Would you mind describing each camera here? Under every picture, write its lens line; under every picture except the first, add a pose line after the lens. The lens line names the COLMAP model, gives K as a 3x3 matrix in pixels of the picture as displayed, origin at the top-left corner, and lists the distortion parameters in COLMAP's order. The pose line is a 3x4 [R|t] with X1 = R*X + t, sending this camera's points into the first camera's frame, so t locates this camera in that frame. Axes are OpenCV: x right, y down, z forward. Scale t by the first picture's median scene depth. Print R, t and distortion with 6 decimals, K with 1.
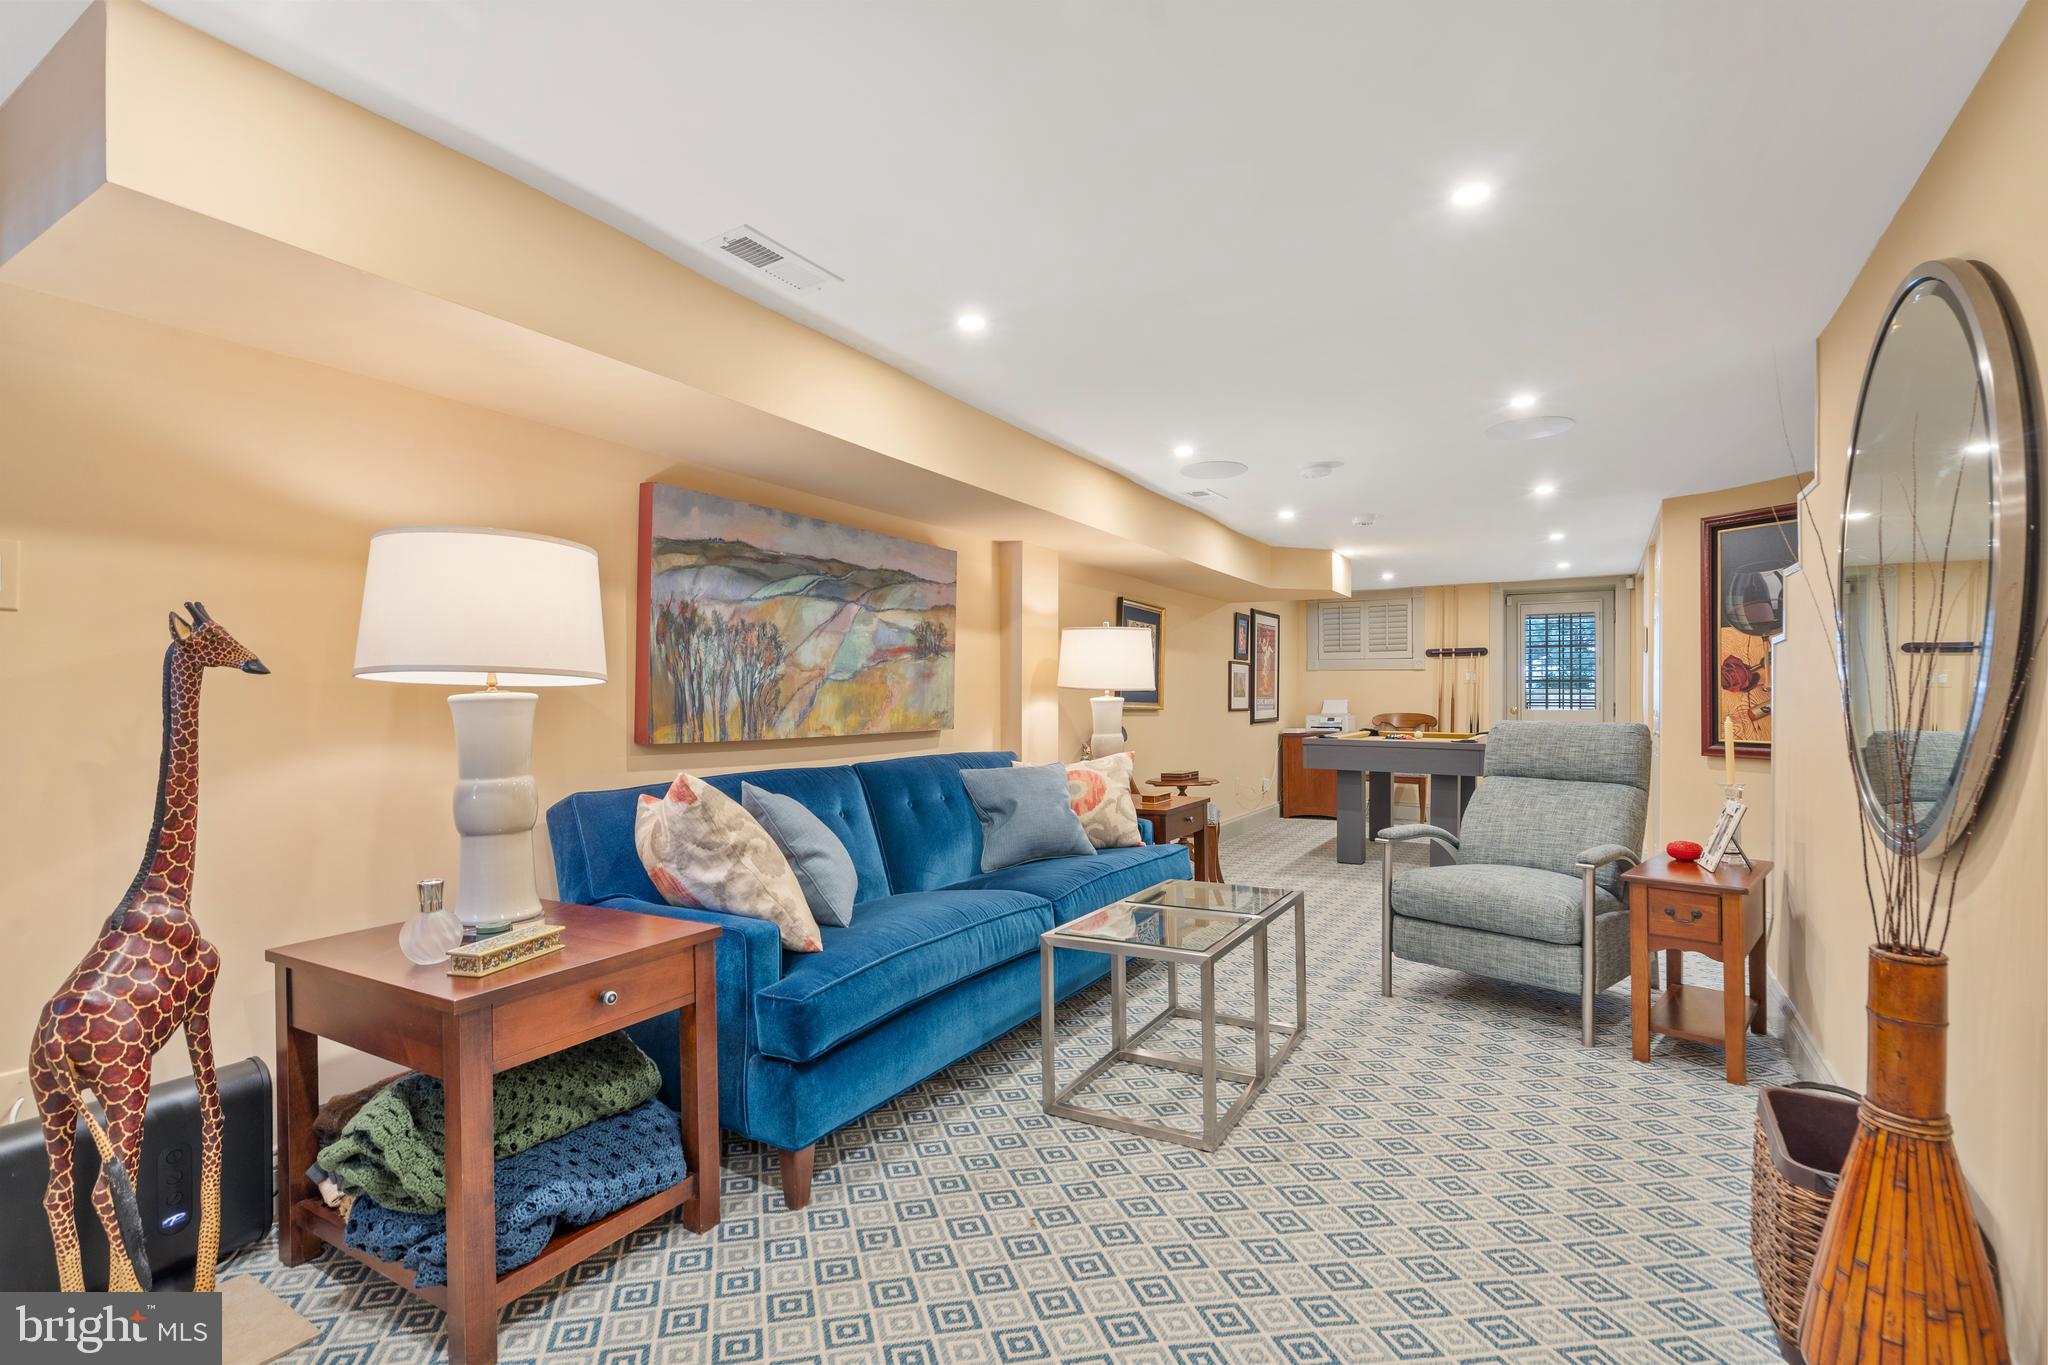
lens RADIAL K [[935.3, 0, 1012.4], [0, 935.3, 692.7], [0, 0, 1]] dist [-0.004218, 0.000375]
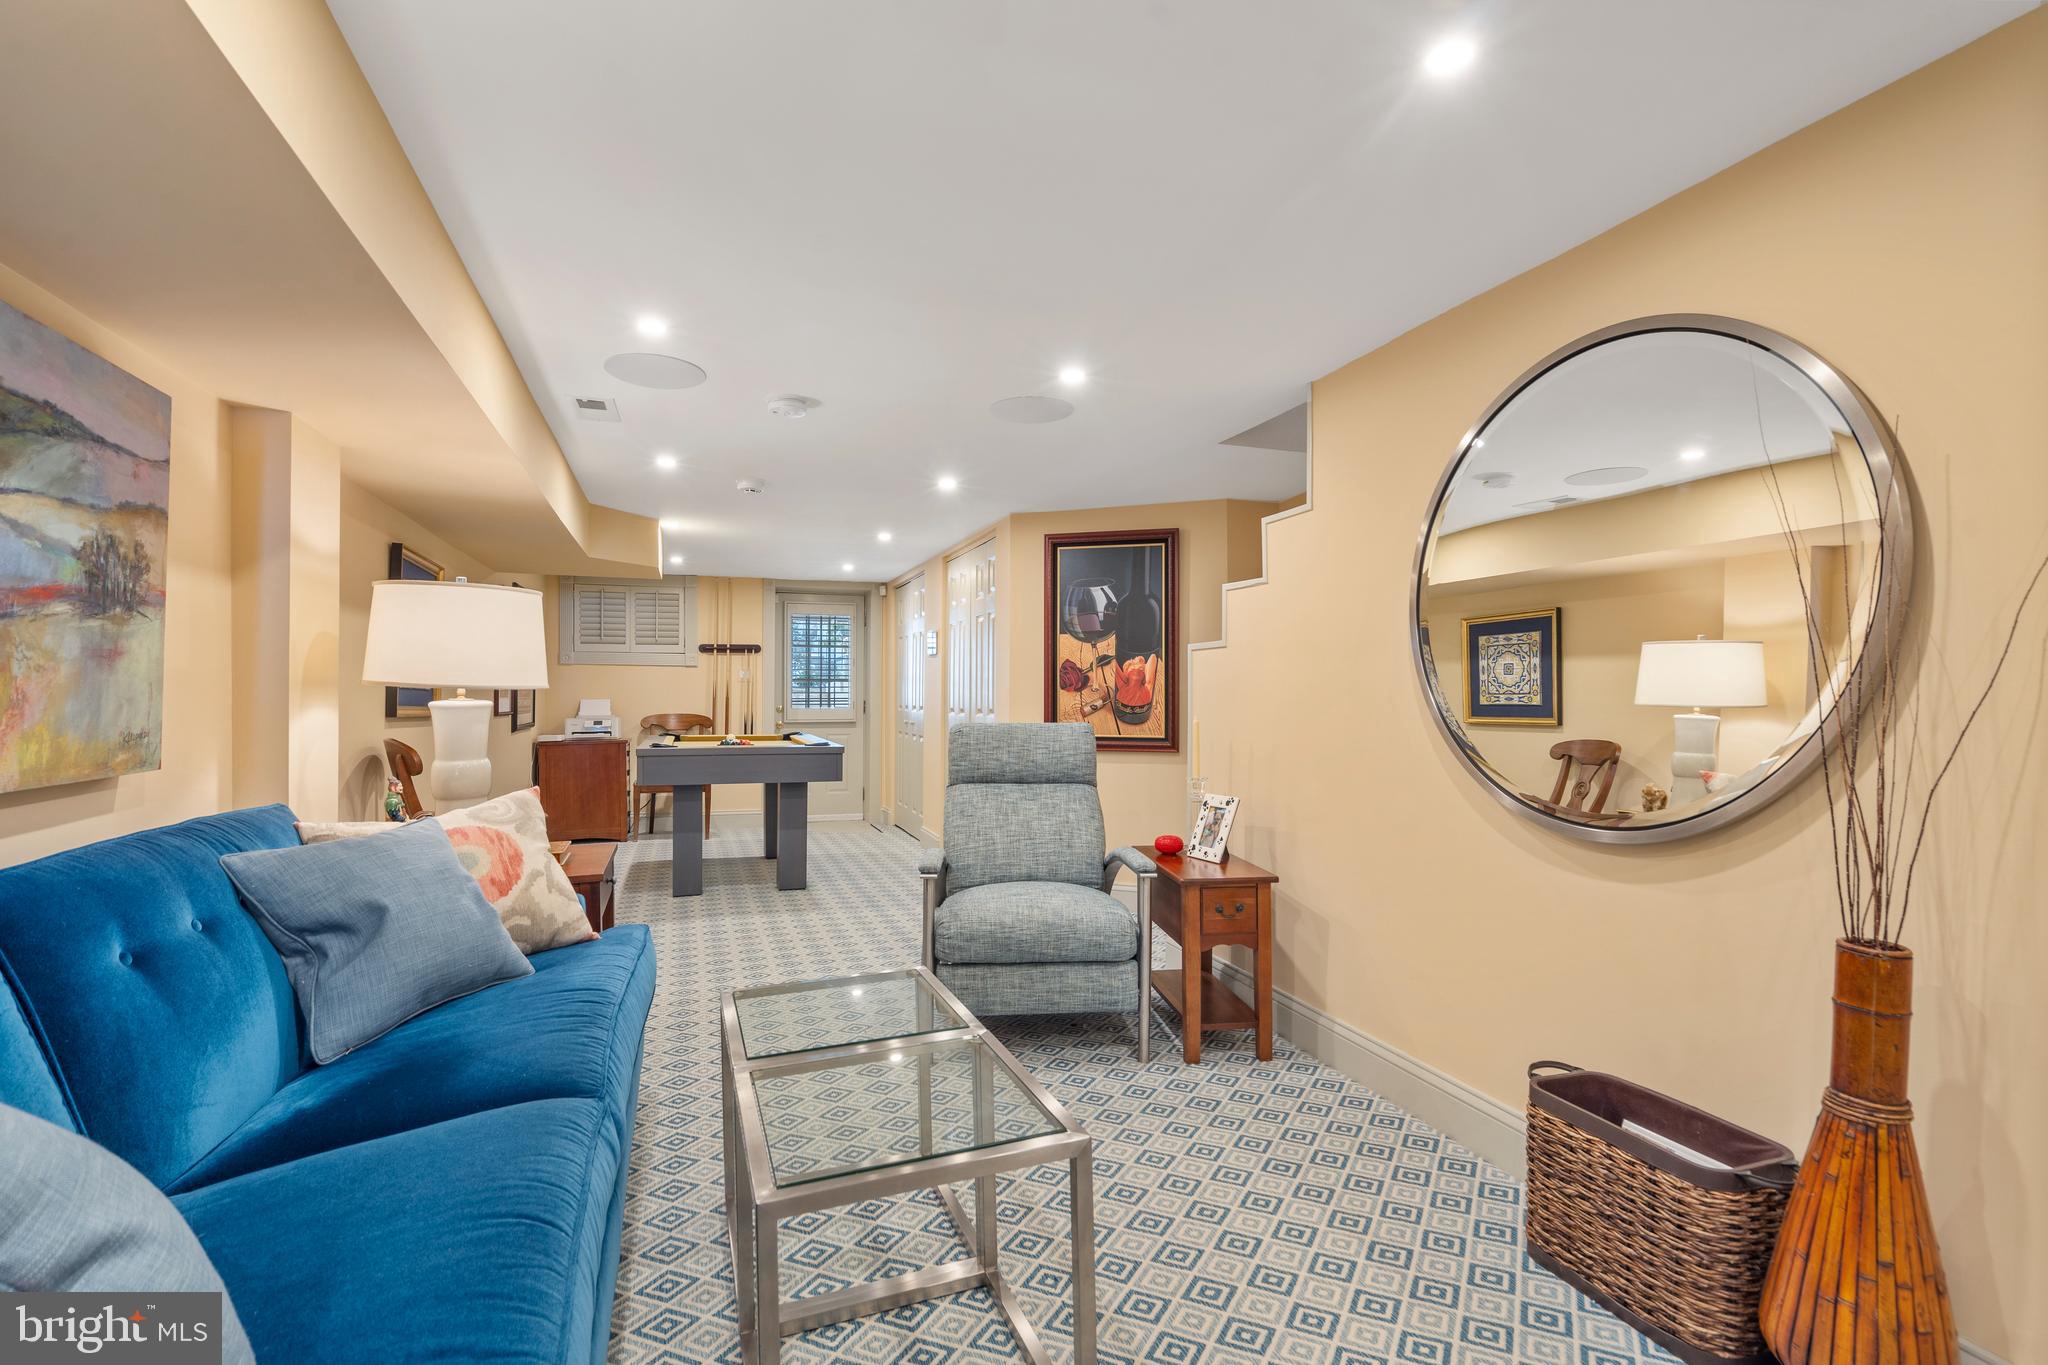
lens RADIAL K [[935.3, 0, 1009.4], [0, 935.3, 698.0], [0, 0, 1]] dist [-0.004218, 0.000375]
pose [[0.634685, -0.004474, 0.772758, -0.168199], [-0.002104, 0.999970, 0.007518, -0.002136], [-0.772768, -0.006398, 0.634657, 0.395098]]
